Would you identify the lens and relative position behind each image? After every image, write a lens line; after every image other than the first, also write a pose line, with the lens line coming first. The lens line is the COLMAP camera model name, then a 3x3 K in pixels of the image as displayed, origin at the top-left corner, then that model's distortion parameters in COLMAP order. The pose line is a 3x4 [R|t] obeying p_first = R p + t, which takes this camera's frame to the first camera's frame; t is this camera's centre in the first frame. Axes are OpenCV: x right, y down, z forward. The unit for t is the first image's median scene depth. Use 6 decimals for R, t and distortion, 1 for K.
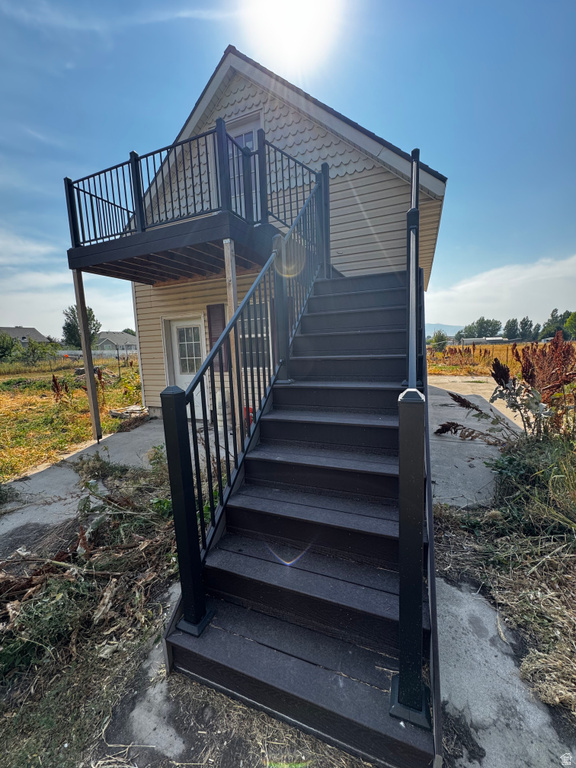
lens RADIAL K [[313.5, 0, 288.0], [0, 313.5, 384.0], [0, 0, 1]] dist [-0.000926, -0.000165]
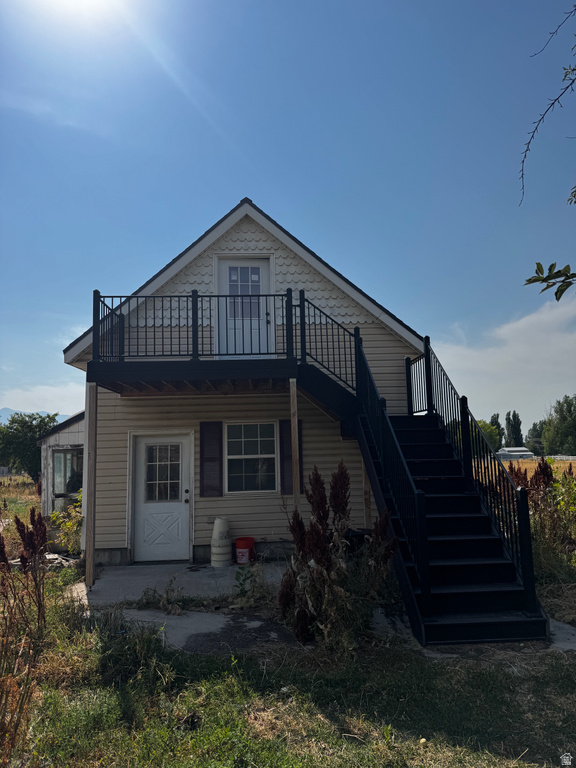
lens RADIAL K [[532.2, 0, 288.0], [0, 532.2, 384.0], [0, 0, 1]] dist [0.128741, 0.000070]
pose [[0.902700, 0.062988, 0.425635, -0.734448], [0.048509, 0.968021, -0.246133, 0.038510], [-0.427527, 0.242832, 0.870777, -0.513682]]
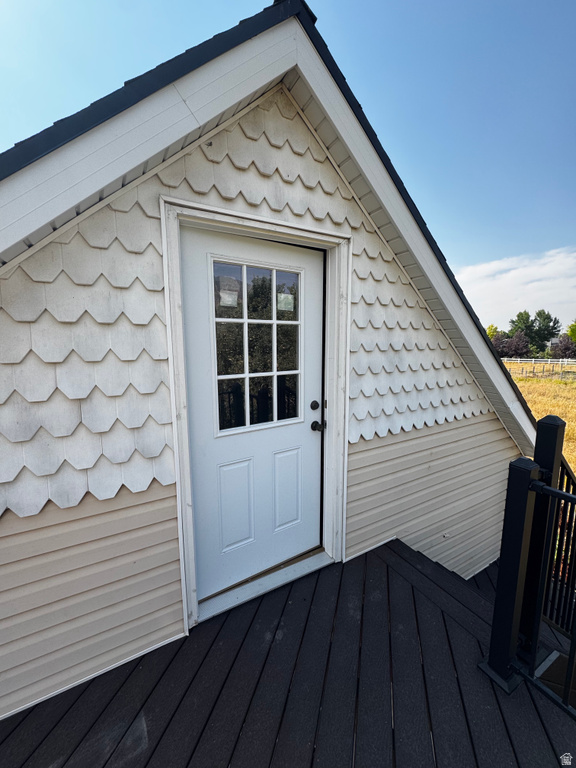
lens RADIAL K [[313.5, 0, 288.0], [0, 313.5, 384.0], [0, 0, 1]] dist [-0.000926, -0.000165]
pose [[0.602609, -0.072891, 0.794701, -0.397205], [0.083676, 0.996102, 0.027914, -0.646847], [-0.793638, 0.049677, 0.606359, 0.749274]]
